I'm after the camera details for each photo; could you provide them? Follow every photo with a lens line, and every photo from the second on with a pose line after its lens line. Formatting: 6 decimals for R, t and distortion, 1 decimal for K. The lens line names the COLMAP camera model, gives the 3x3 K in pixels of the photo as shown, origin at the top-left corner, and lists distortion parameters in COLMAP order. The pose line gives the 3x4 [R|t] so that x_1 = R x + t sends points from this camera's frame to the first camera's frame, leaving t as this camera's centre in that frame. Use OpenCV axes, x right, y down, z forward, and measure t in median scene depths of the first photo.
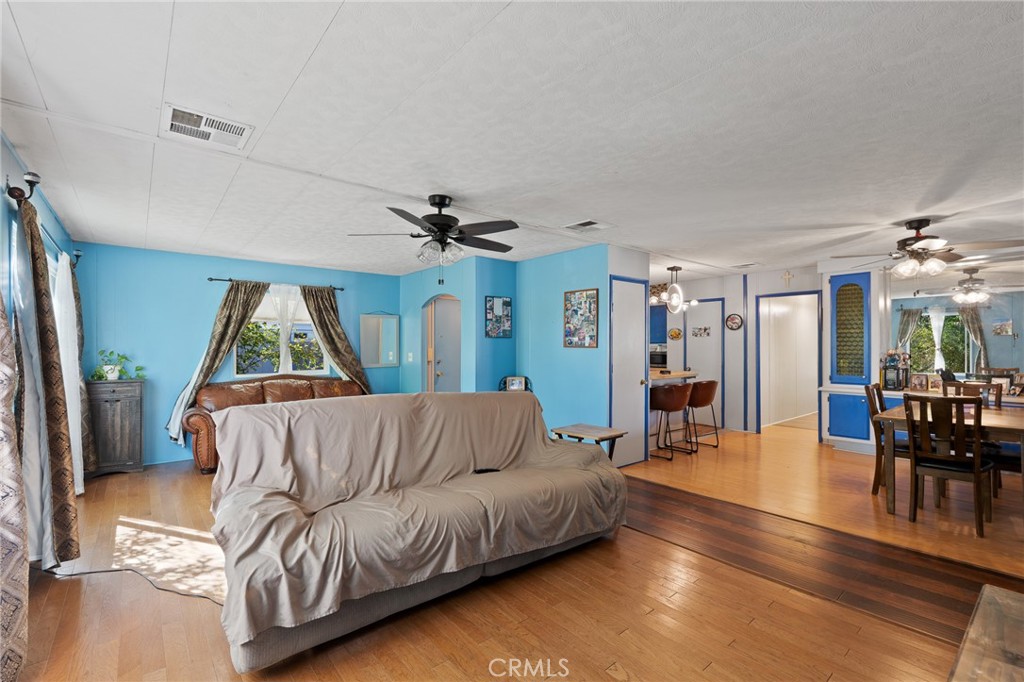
lens RADIAL K [[449.3, 0, 517.2], [0, 449.3, 350.3], [0, 0, 1]] dist [-0.008529, 0.001579]
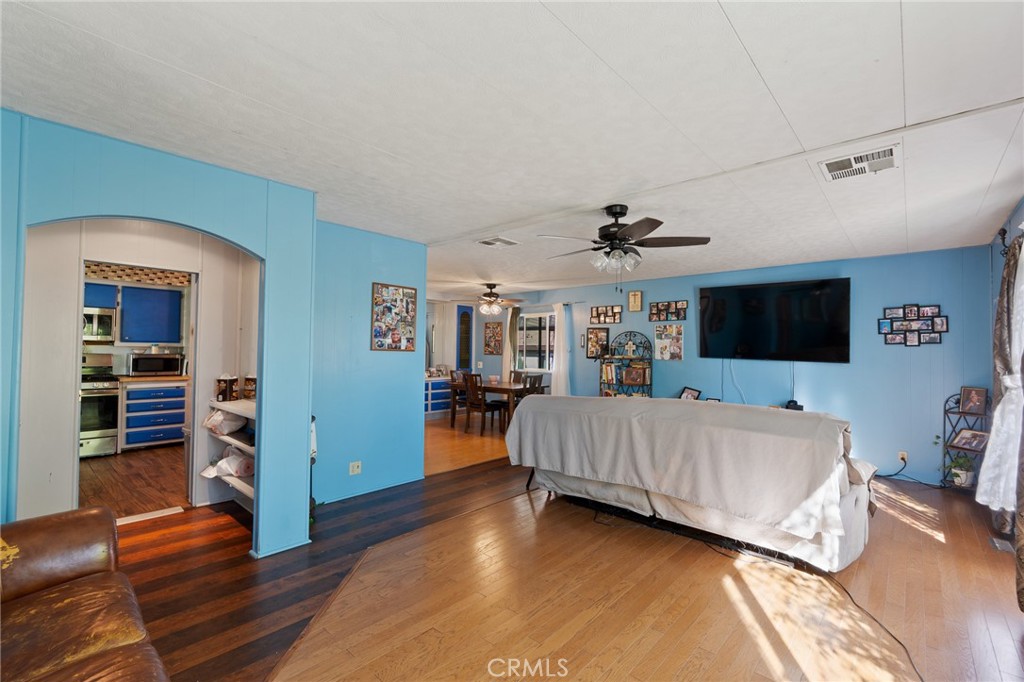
lens RADIAL K [[449.3, 0, 511.5], [0, 449.3, 340.9], [0, 0, 1]] dist [-0.008529, 0.001579]
pose [[-0.136880, 0.020728, 0.990371, -0.754624], [-0.004132, 0.999760, -0.021495, -0.007655], [-0.990579, -0.007034, -0.136762, 0.892520]]
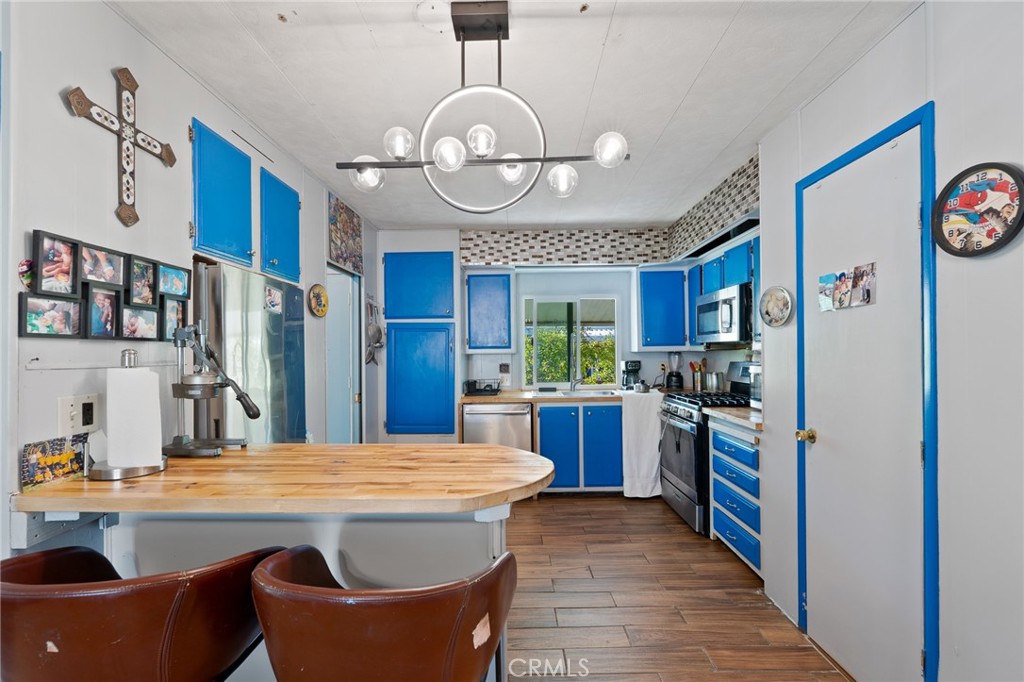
lens RADIAL K [[449.3, 0, 507.4], [0, 449.3, 348.2], [0, 0, 1]] dist [-0.008529, 0.001579]
pose [[0.749277, -0.010709, -0.662170, 0.636821], [0.003990, 0.999924, -0.011656, -0.010852], [0.662245, 0.006092, 0.749263, 1.032212]]
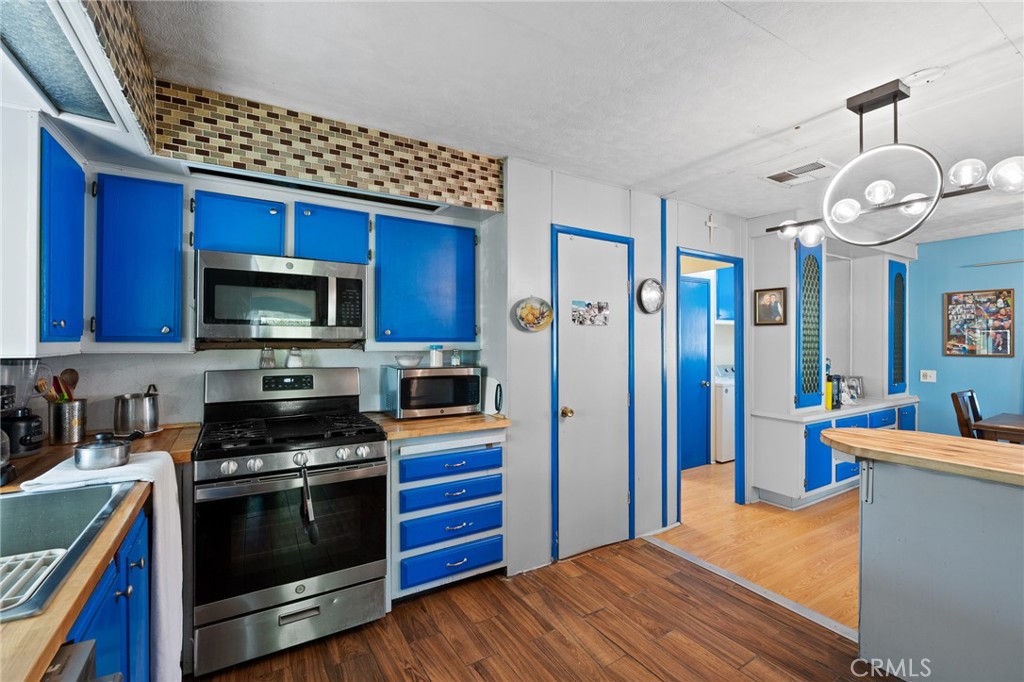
lens RADIAL K [[449.3, 0, 507.7], [0, 449.3, 340.8], [0, 0, 1]] dist [-0.008529, 0.001579]
pose [[0.151137, 0.008848, 0.988473, 0.017801], [0.006804, 0.999927, -0.009991, -0.019809], [-0.988489, 0.008236, 0.151066, 1.489407]]
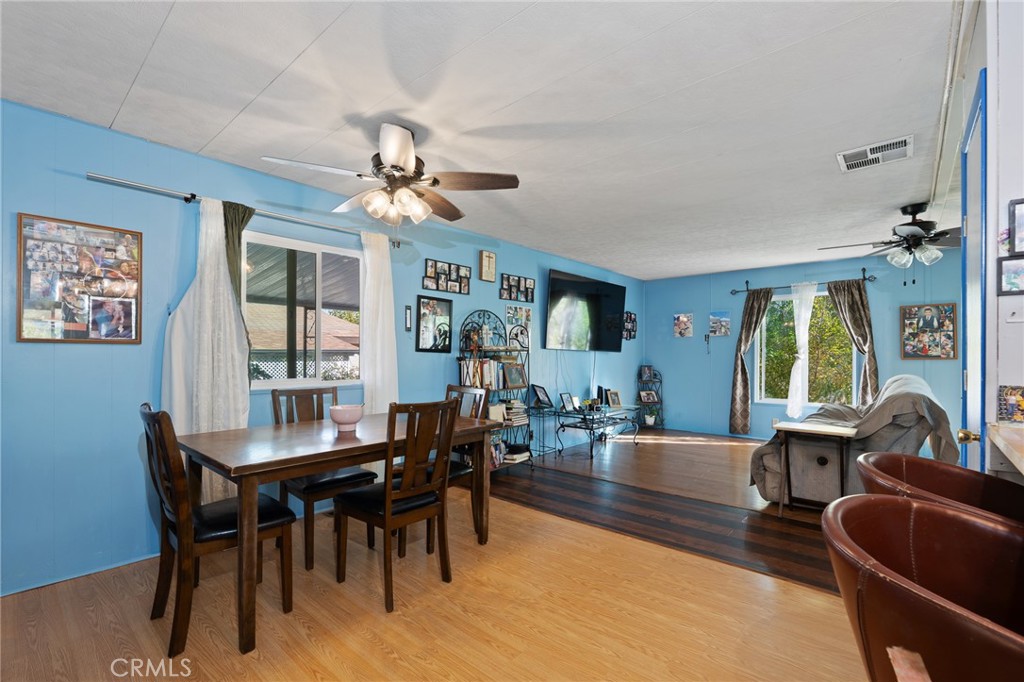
lens RADIAL K [[449.3, 0, 517.9], [0, 449.3, 352.0], [0, 0, 1]] dist [-0.008529, 0.001579]
pose [[-0.987237, -0.003287, -0.159223, 0.633014], [-0.003894, 0.999986, 0.003501, 0.014676], [0.159209, 0.004076, -0.987236, 1.260076]]
